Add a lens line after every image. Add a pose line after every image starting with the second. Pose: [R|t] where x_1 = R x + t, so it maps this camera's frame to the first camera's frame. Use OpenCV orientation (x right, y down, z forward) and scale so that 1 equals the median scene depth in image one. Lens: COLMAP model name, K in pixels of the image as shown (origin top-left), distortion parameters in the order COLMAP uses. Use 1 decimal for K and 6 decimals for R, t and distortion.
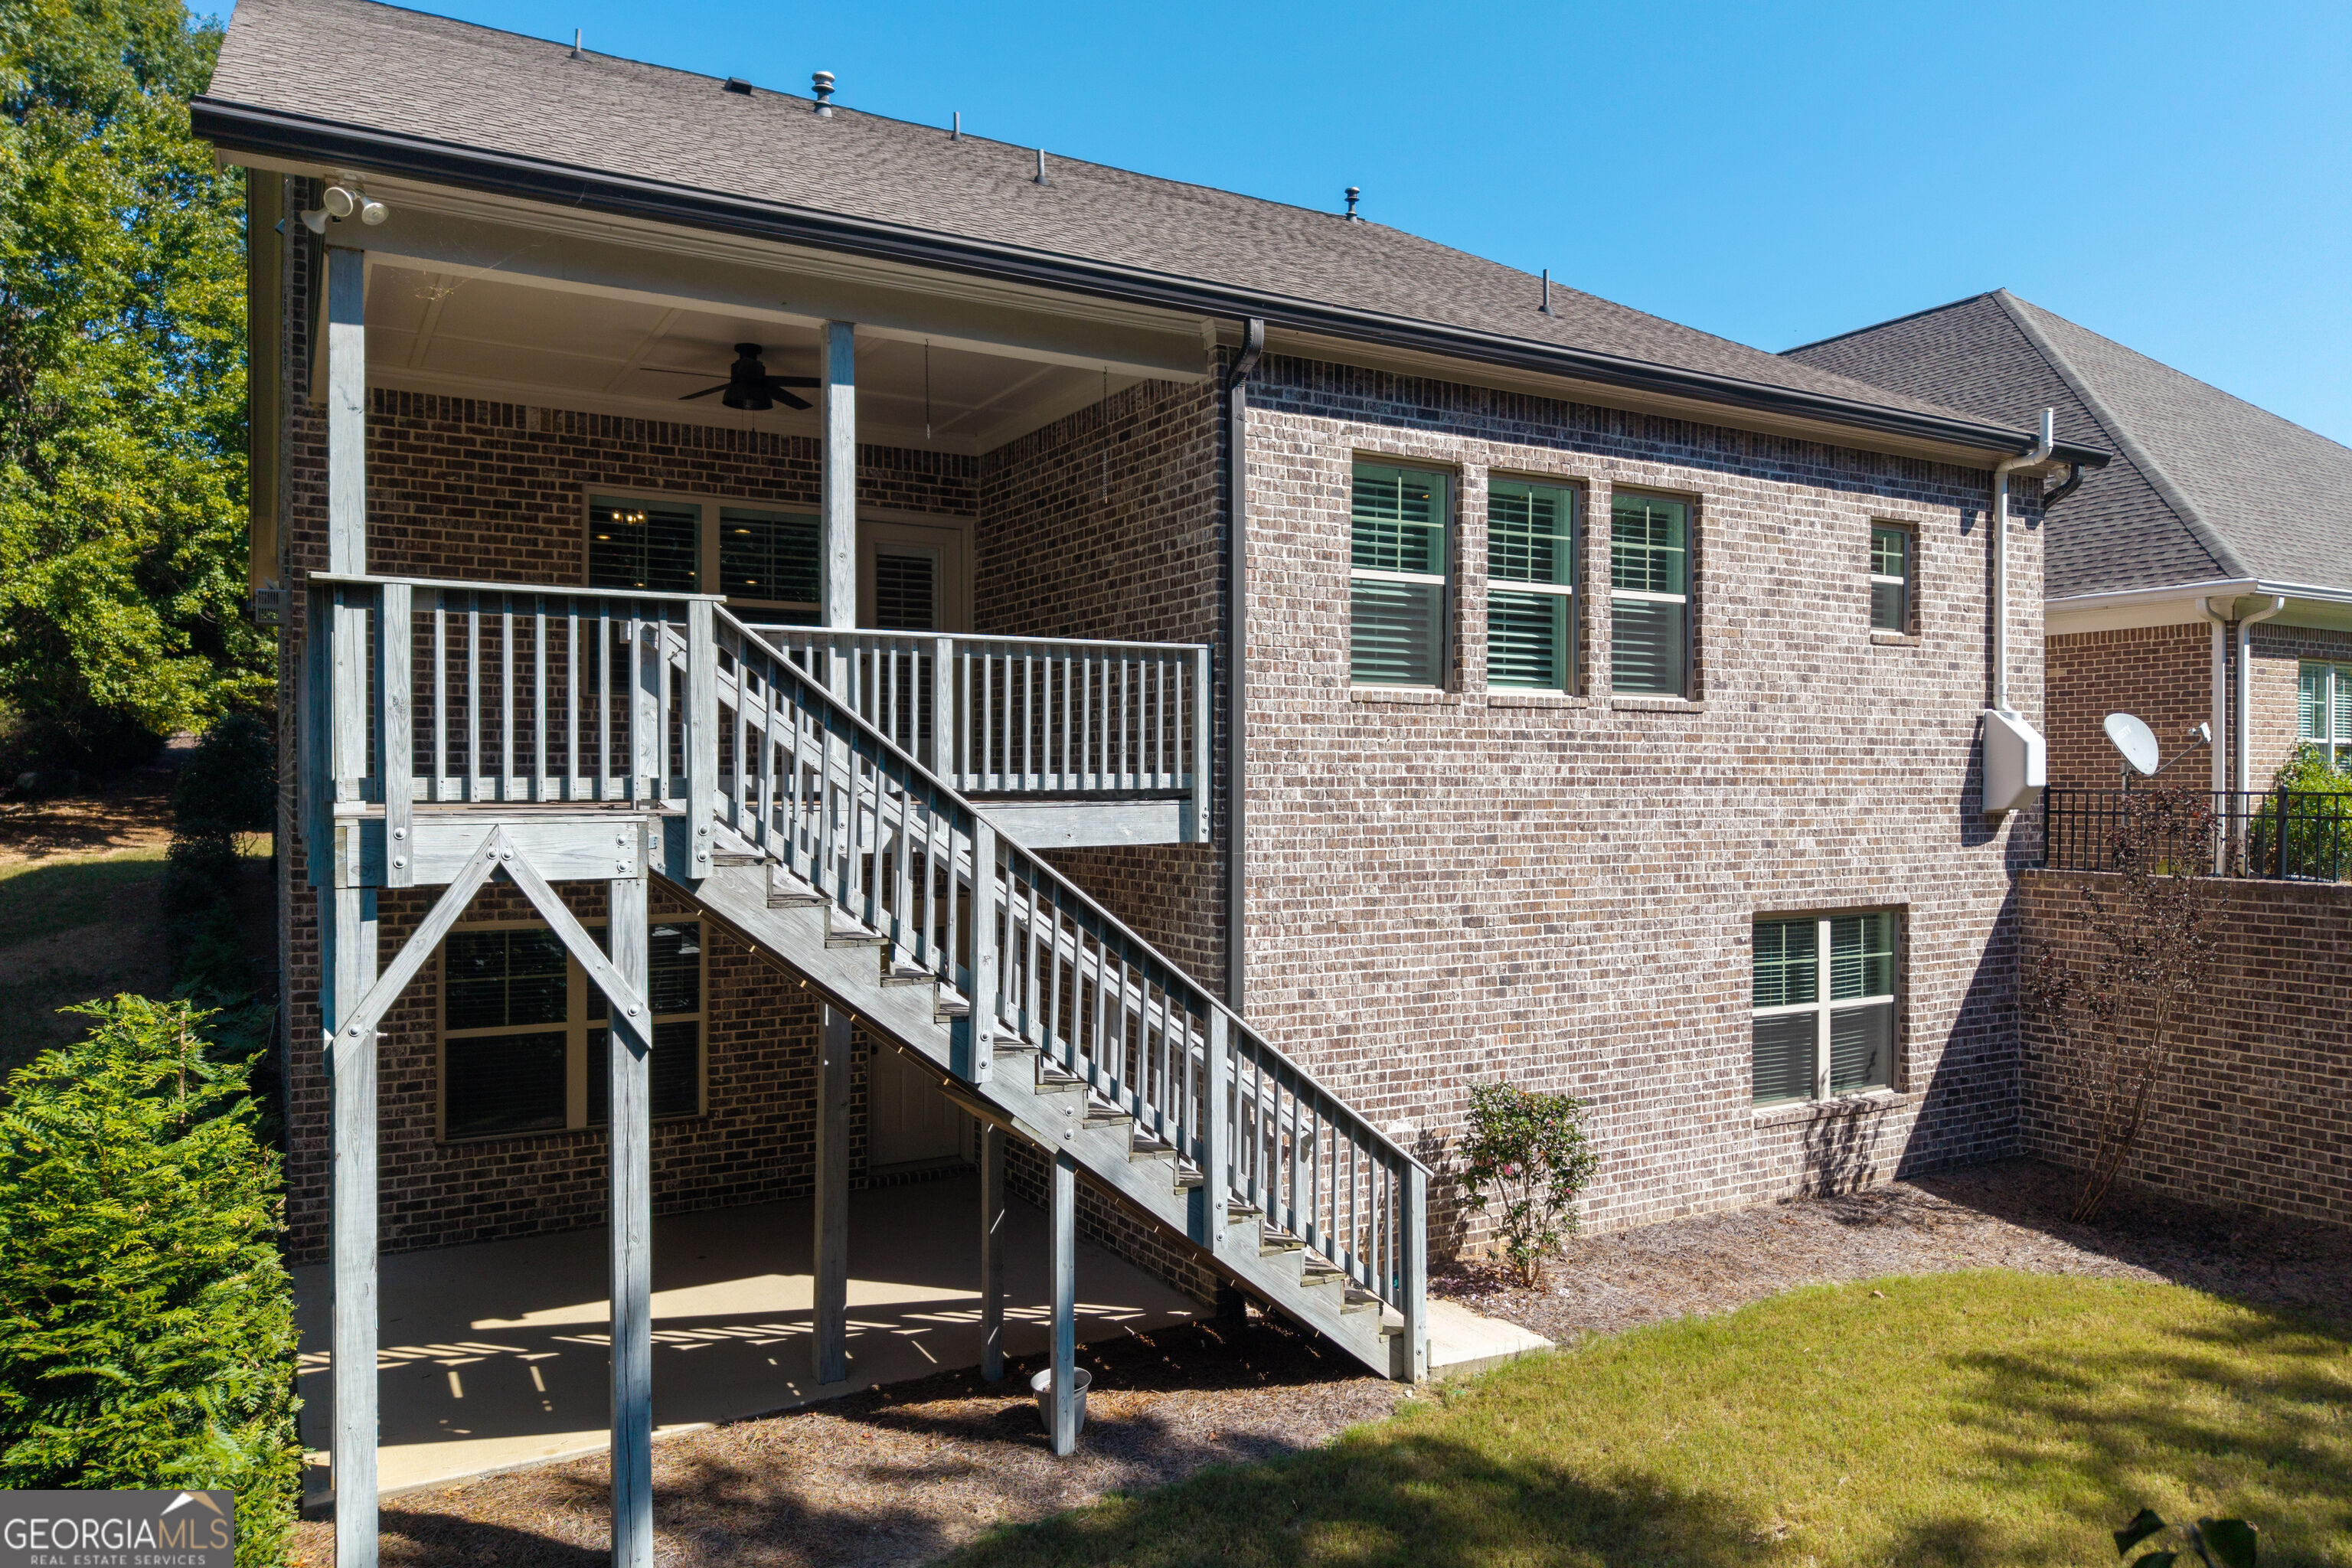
lens RADIAL K [[1576.3, 0, 1104.0], [0, 1576.3, 785.7], [0, 0, 1]] dist [0.099715, -0.105113]
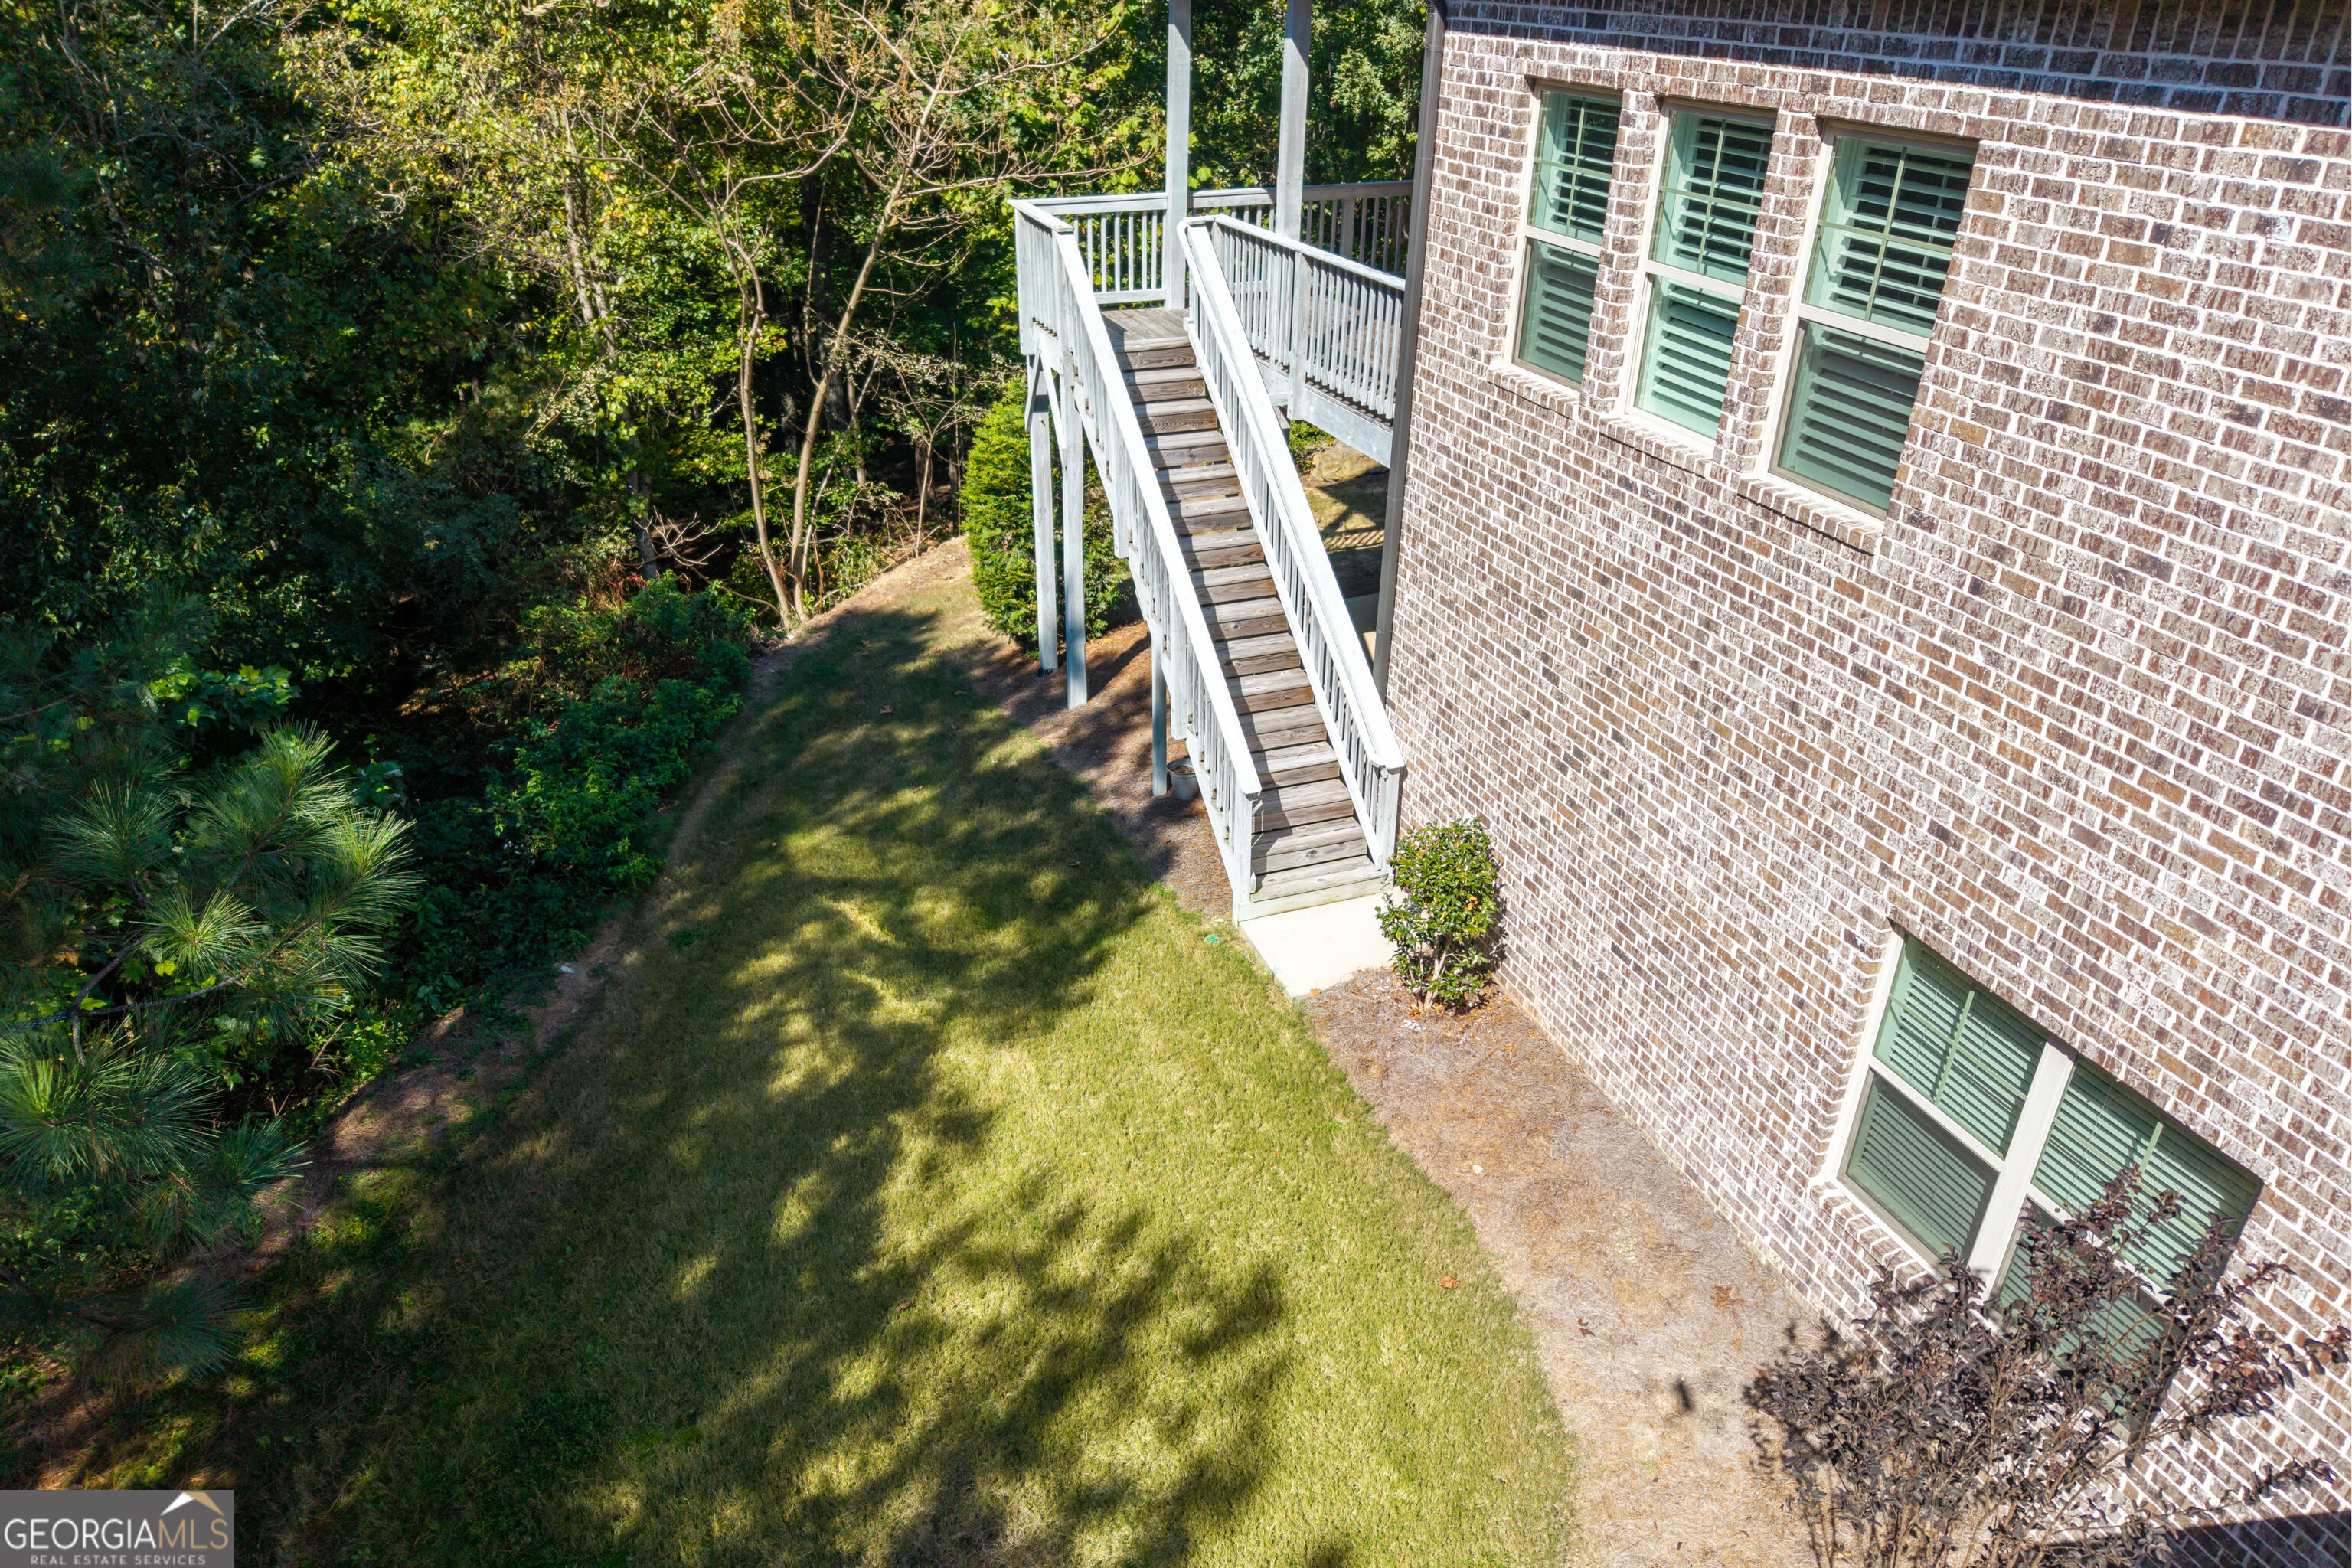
lens RADIAL K [[1568.7, 0, 1176.0], [0, 1568.7, 773.8], [0, 0, 1]] dist [0.009434, -0.006786]
pose [[-0.128758, 0.459595, -0.878745, 1.020965], [0.001065, 0.886185, 0.463330, -0.258015], [0.991675, 0.058721, -0.114593, 0.895233]]
